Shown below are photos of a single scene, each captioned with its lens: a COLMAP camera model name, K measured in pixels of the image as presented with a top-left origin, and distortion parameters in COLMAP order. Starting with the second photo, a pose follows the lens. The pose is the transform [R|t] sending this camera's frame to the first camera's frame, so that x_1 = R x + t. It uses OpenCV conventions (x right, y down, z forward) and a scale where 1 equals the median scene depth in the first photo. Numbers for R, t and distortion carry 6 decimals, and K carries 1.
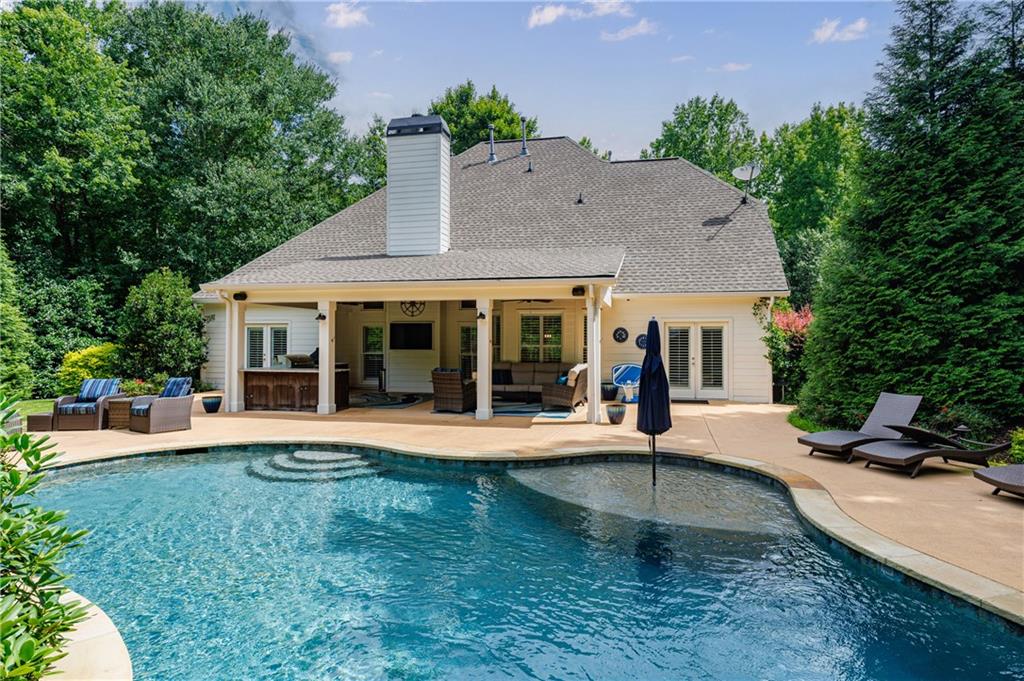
lens RADIAL K [[565.0, 0, 514.8], [0, 565.0, 340.3], [0, 0, 1]] dist [0.000520, -0.005596]
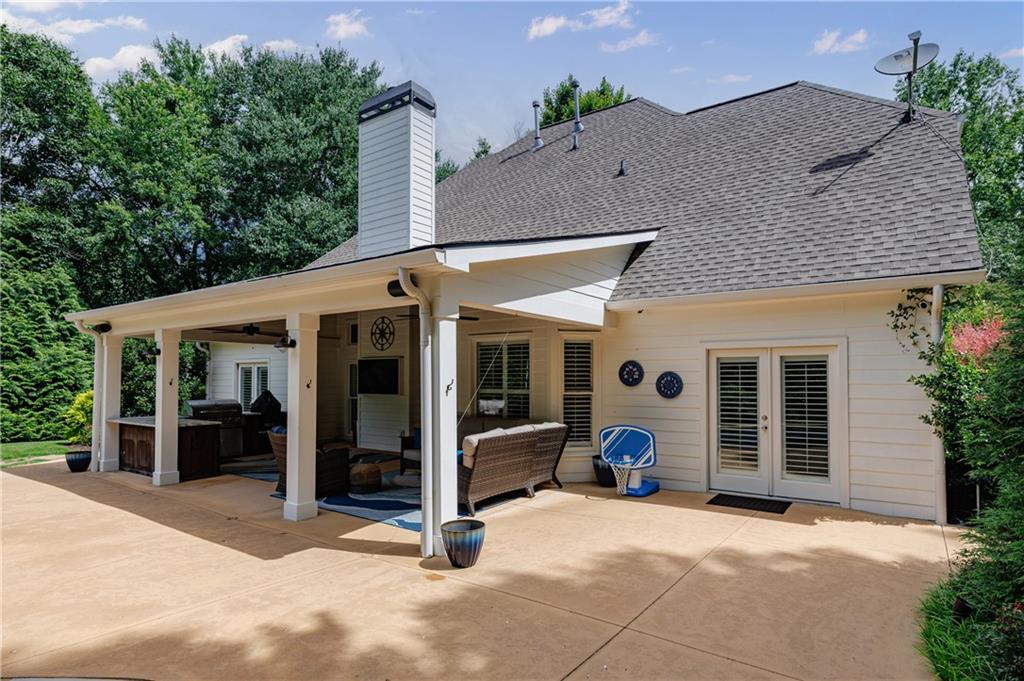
lens RADIAL K [[543.4, 0, 493.5], [0, 543.4, 368.6], [0, 0, 1]] dist [-0.006147, 0.001715]
pose [[0.919912, -0.010016, -0.391996, 0.276367], [0.003684, 0.999850, -0.016902, -0.005286], [0.392107, 0.014105, 0.919812, 0.433072]]
